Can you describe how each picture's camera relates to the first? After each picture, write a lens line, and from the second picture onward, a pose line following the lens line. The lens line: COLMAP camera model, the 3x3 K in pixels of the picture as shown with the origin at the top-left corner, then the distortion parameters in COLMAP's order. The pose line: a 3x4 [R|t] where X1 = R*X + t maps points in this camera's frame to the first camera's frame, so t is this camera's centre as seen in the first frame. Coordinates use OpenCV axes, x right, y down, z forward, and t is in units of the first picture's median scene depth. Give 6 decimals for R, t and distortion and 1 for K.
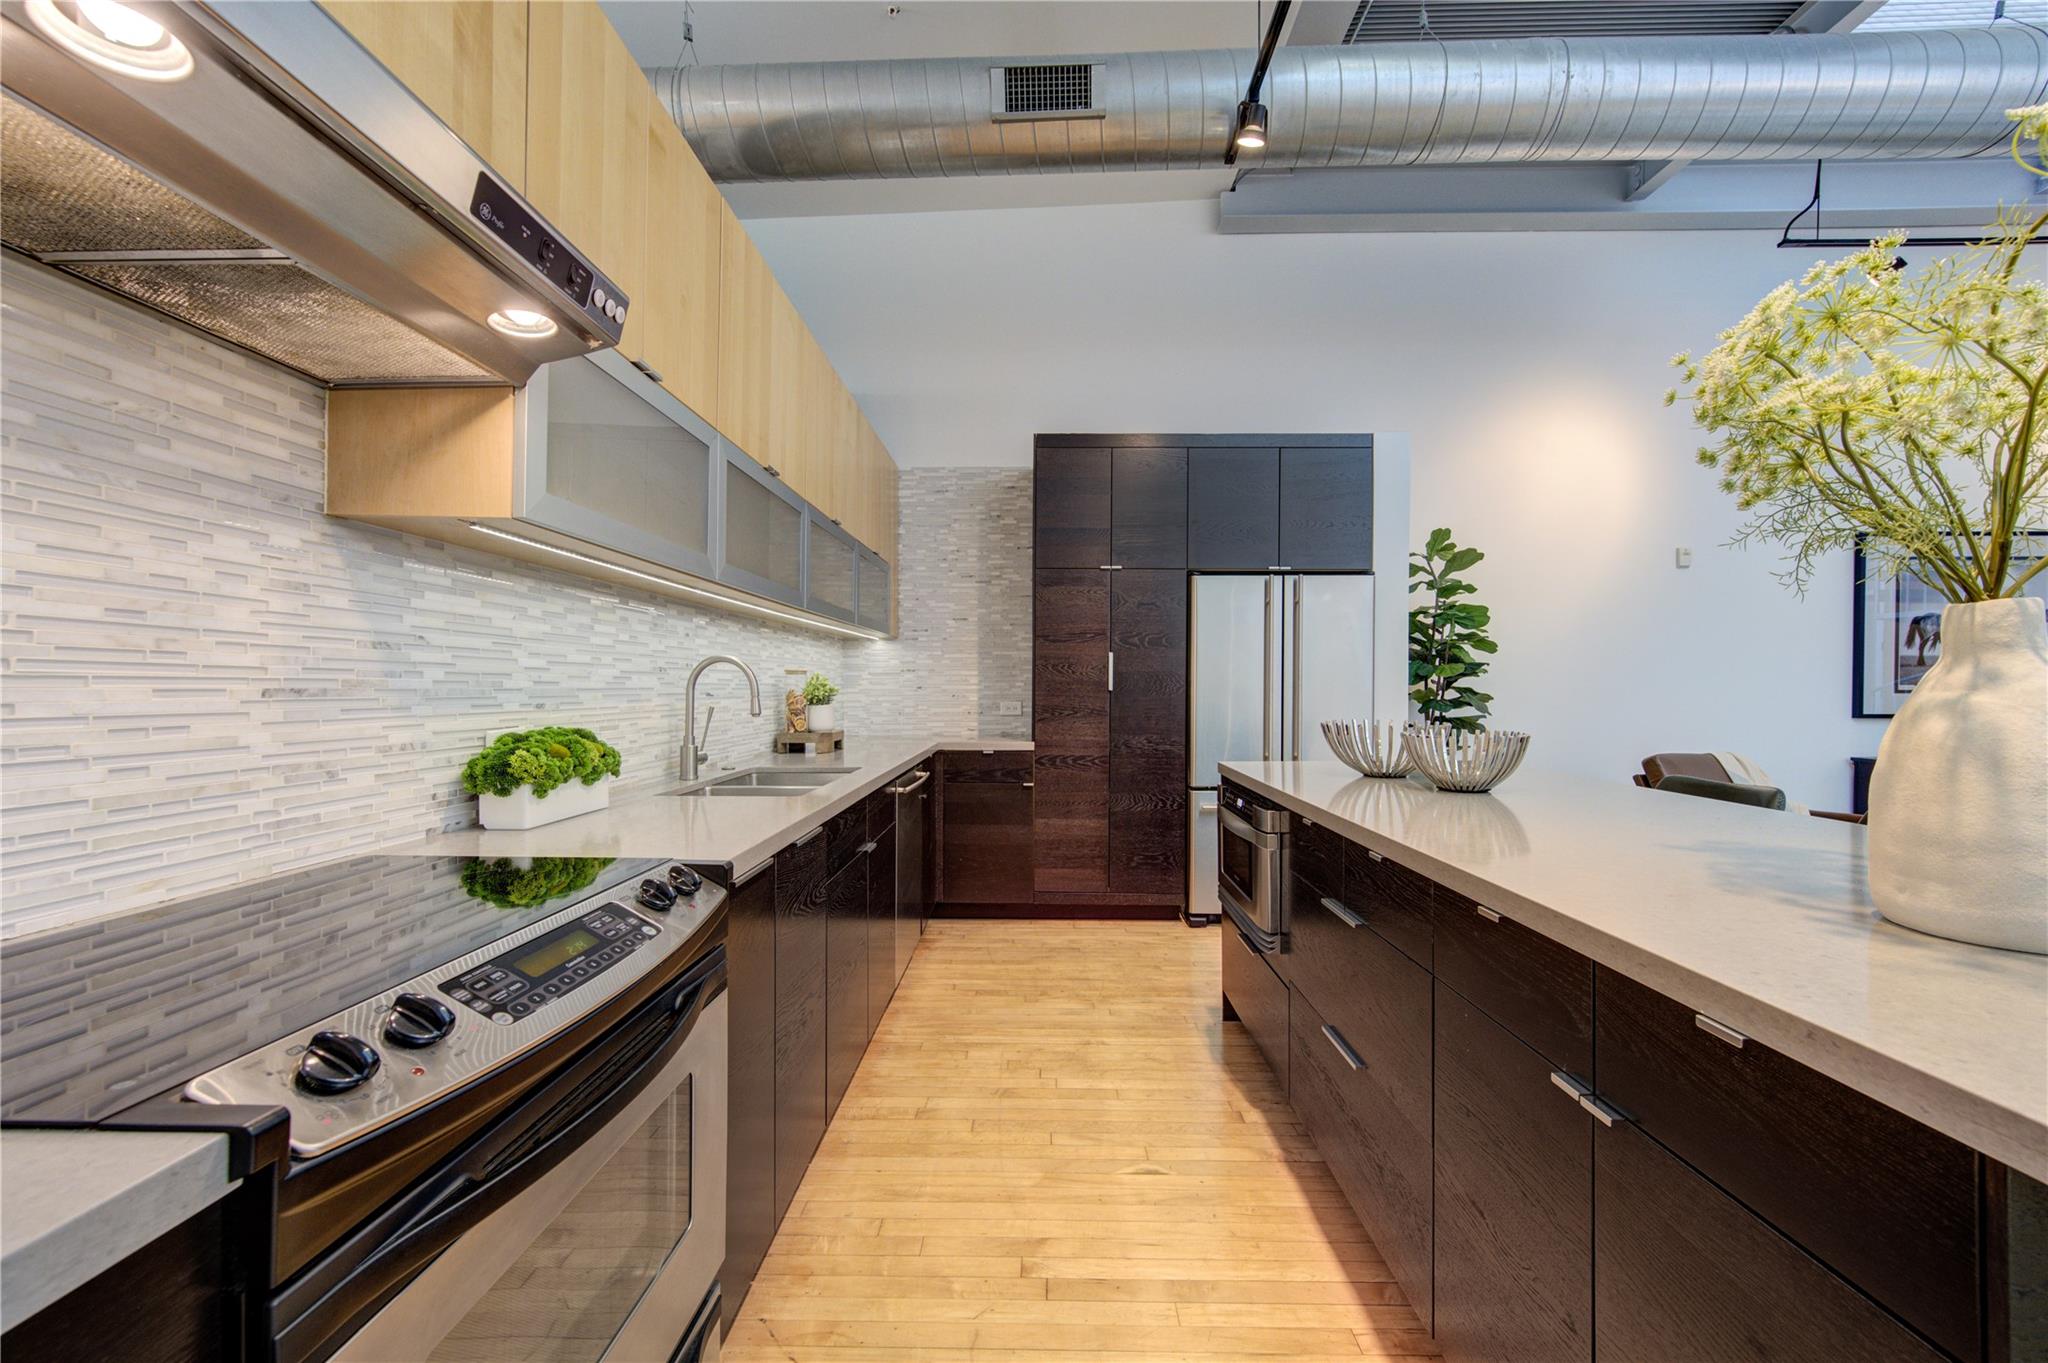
lens RADIAL K [[788.0, 0, 1006.6], [0, 788.0, 680.4], [0, 0, 1]] dist [0.001197, -0.000998]
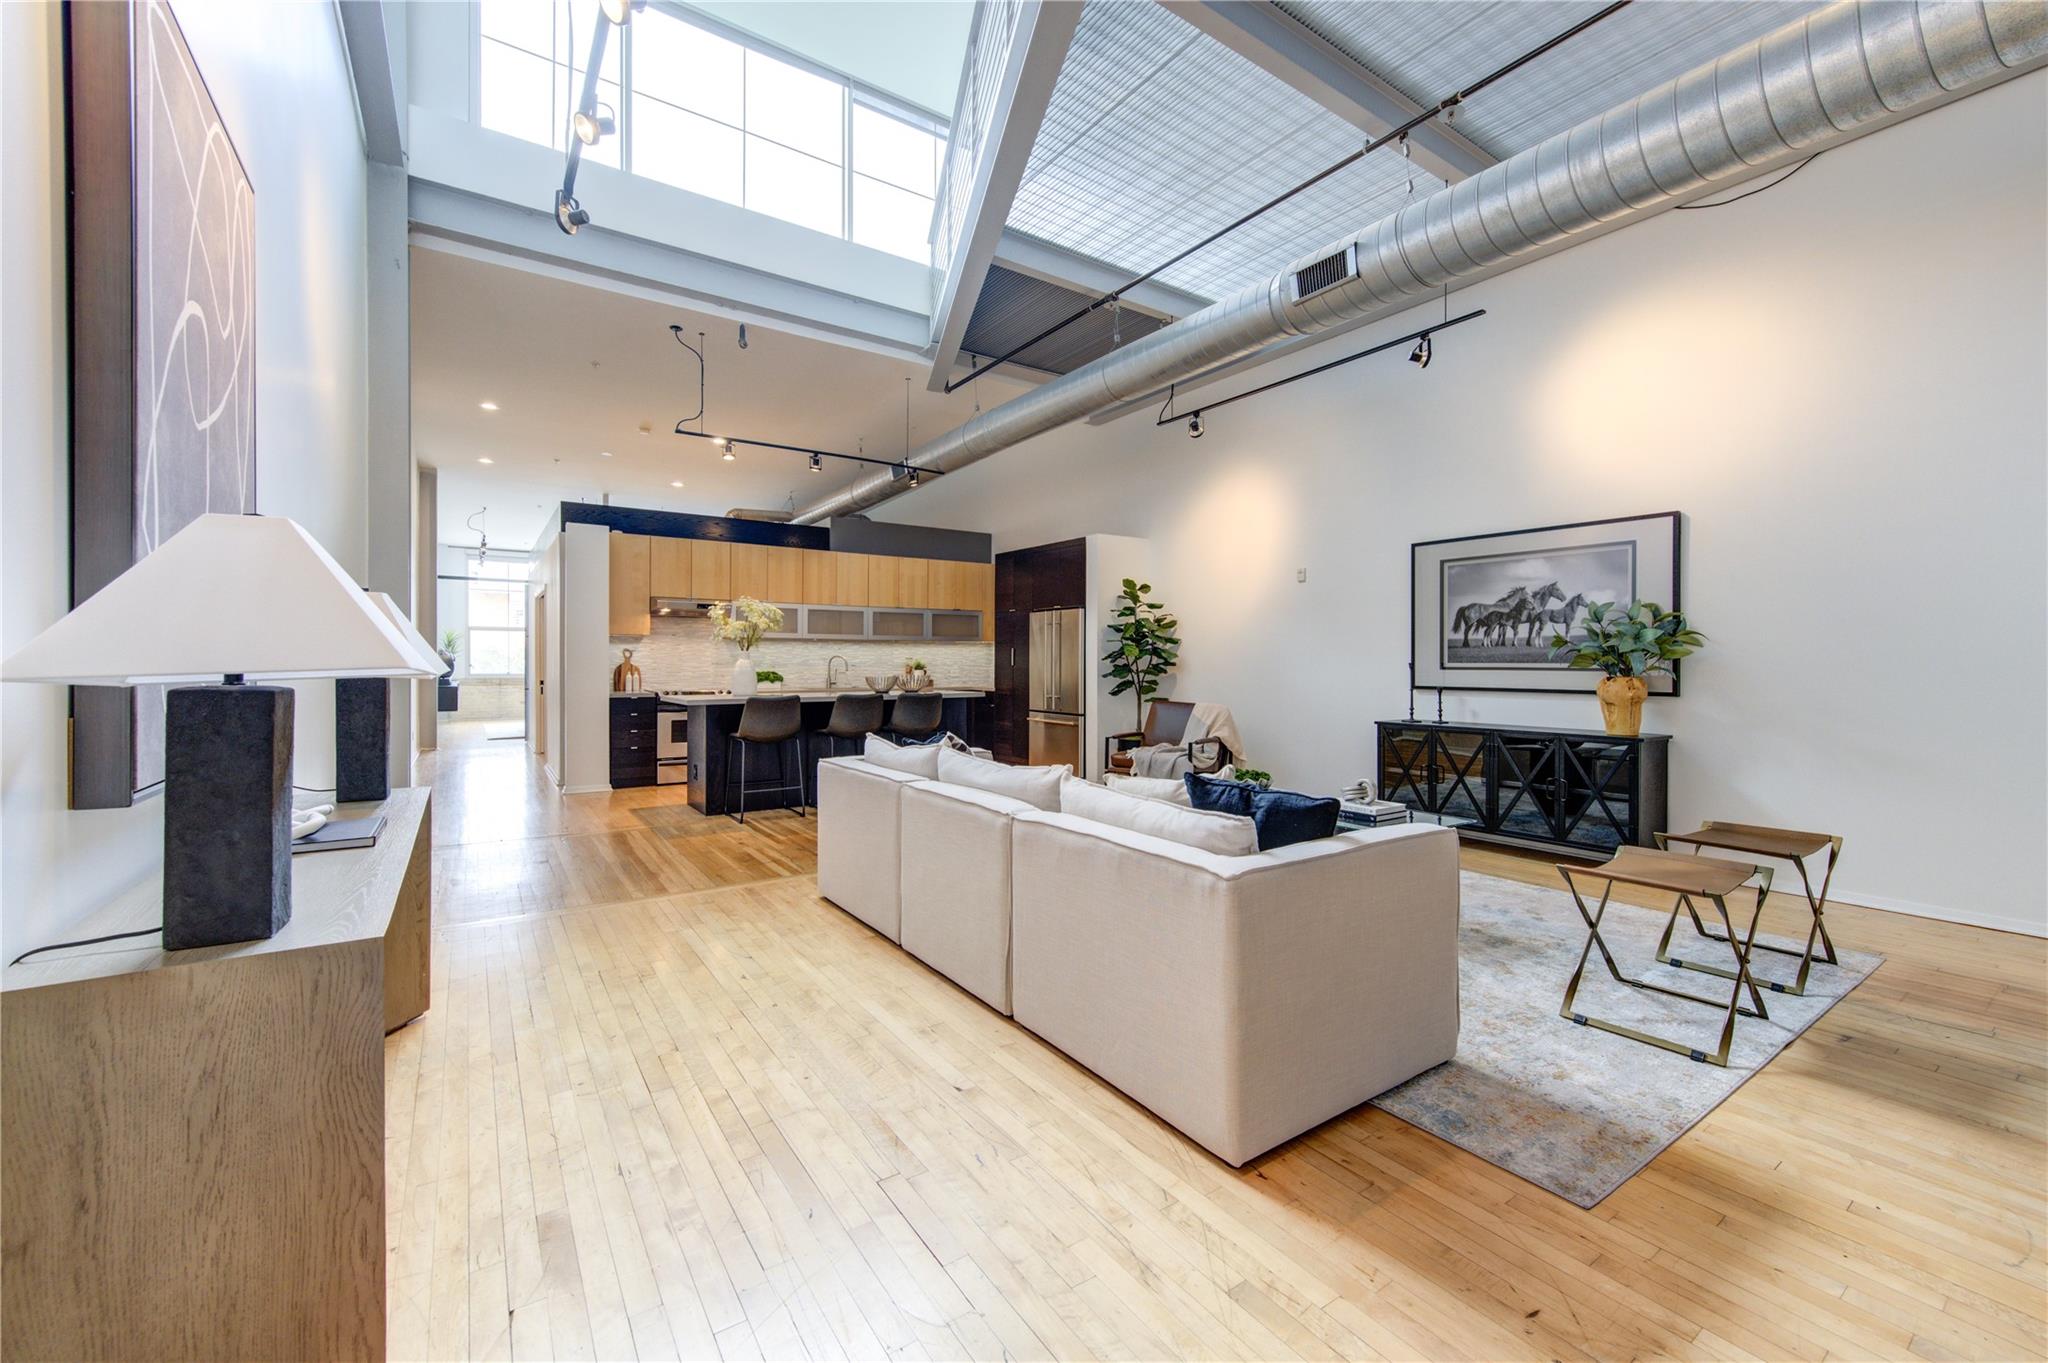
lens RADIAL K [[788.0, 0, 1069.3], [0, 788.0, 646.9], [0, 0, 1]] dist [0.001197, -0.000998]
pose [[0.617521, -0.016103, -0.786389, 4.369834], [0.003260, 0.999834, -0.017914, 0.001232], [0.786547, 0.008498, 0.617471, -0.570648]]
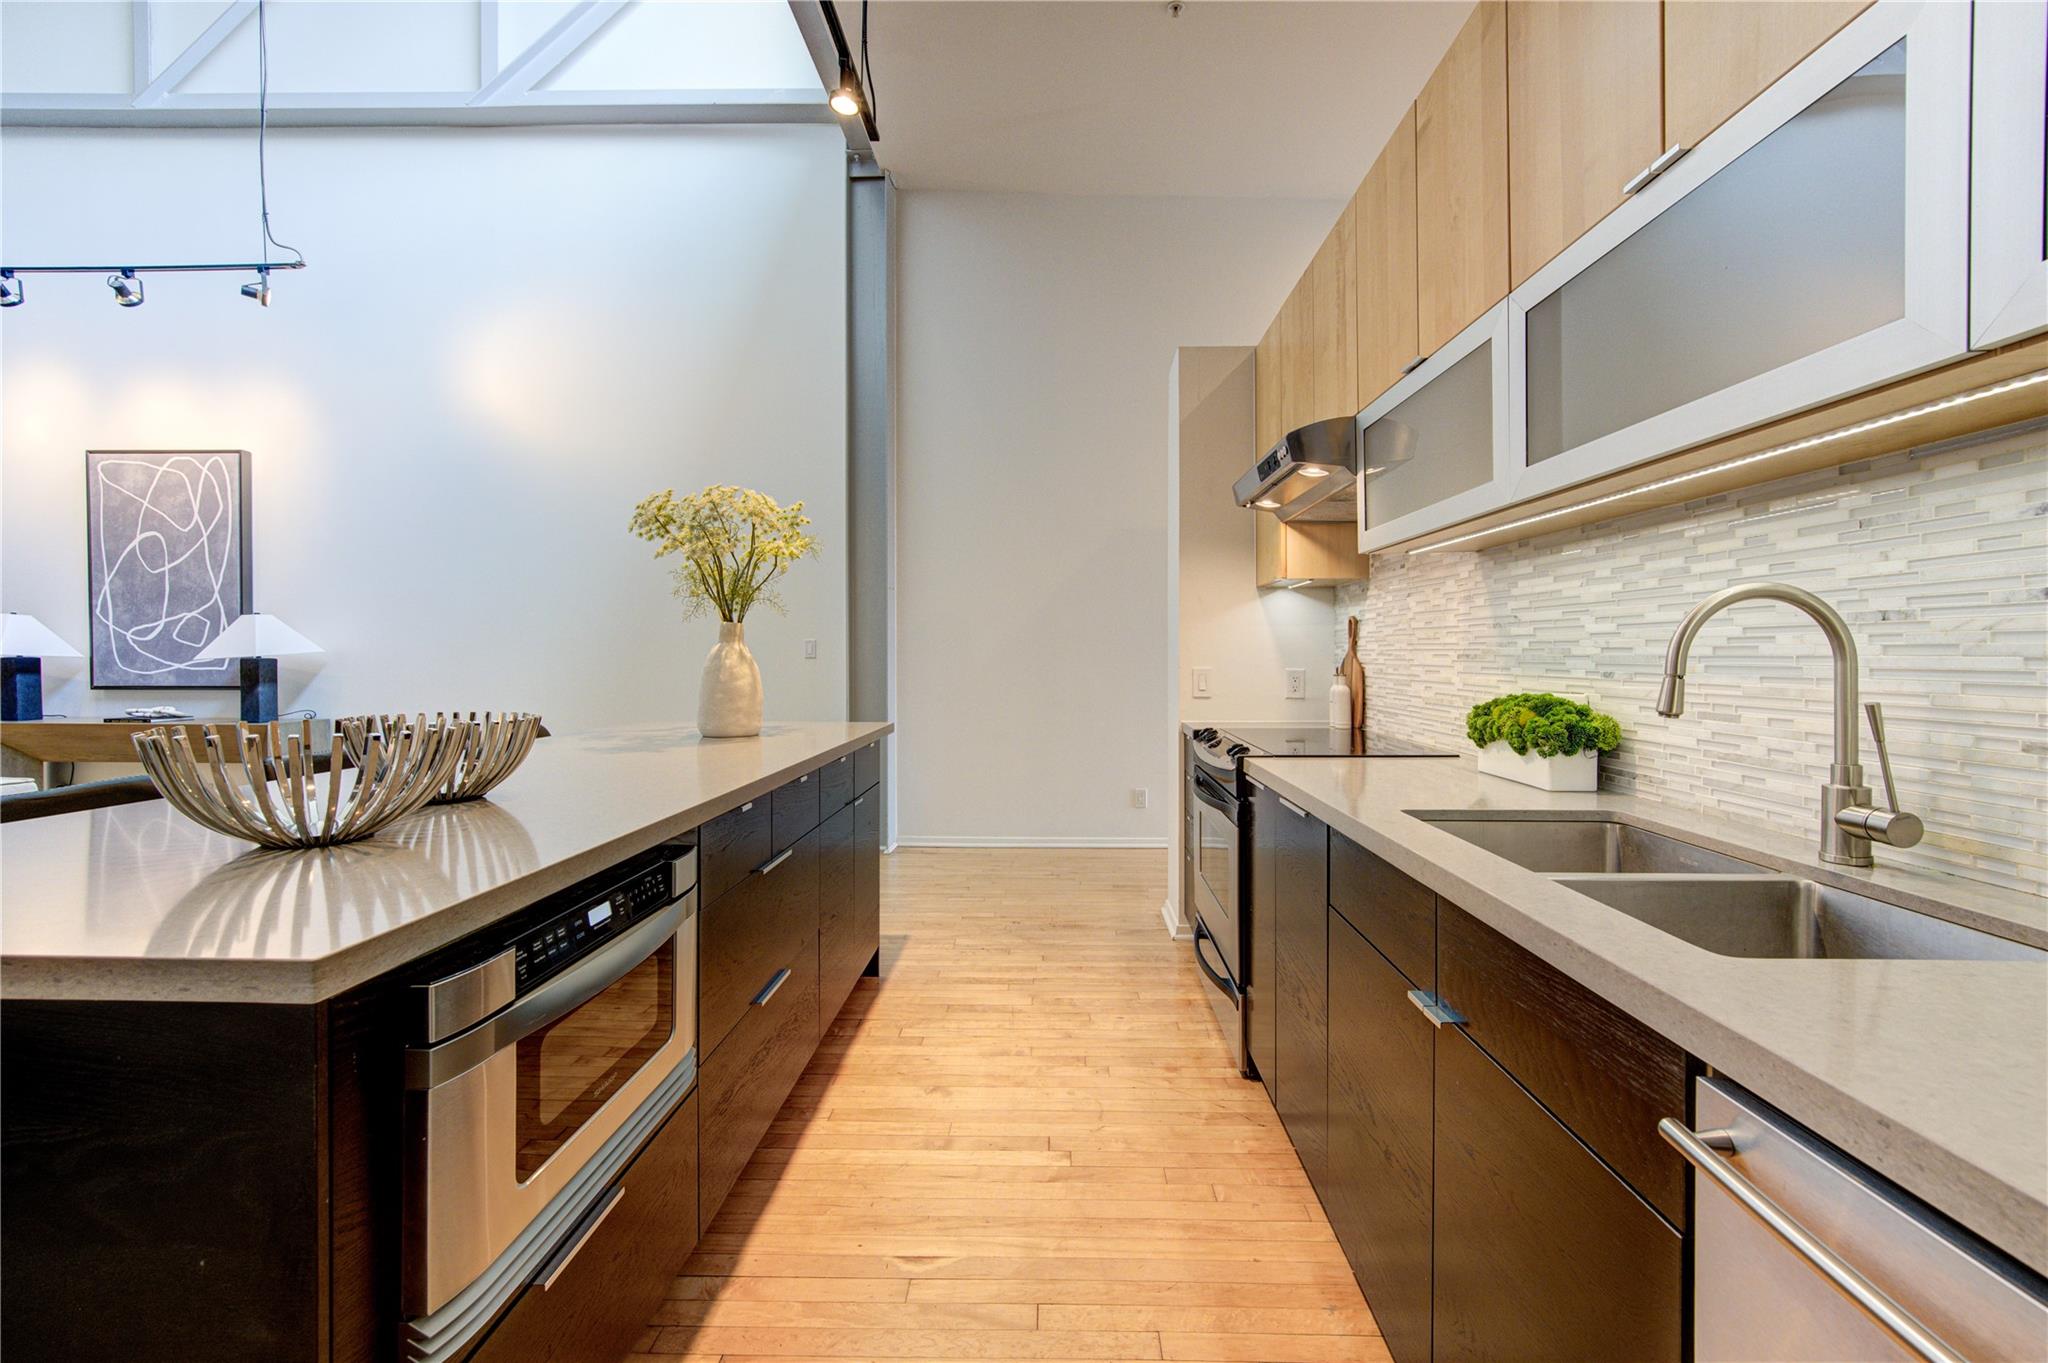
lens RADIAL K [[788.0, 0, 1041.5], [0, 788.0, 668.9], [0, 0, 1]] dist [0.001197, -0.000998]
pose [[-0.999776, -0.003231, -0.020922, 0.078099], [-0.003477, 0.999926, 0.011693, 0.017583], [0.020883, 0.011763, -0.999713, 1.895507]]
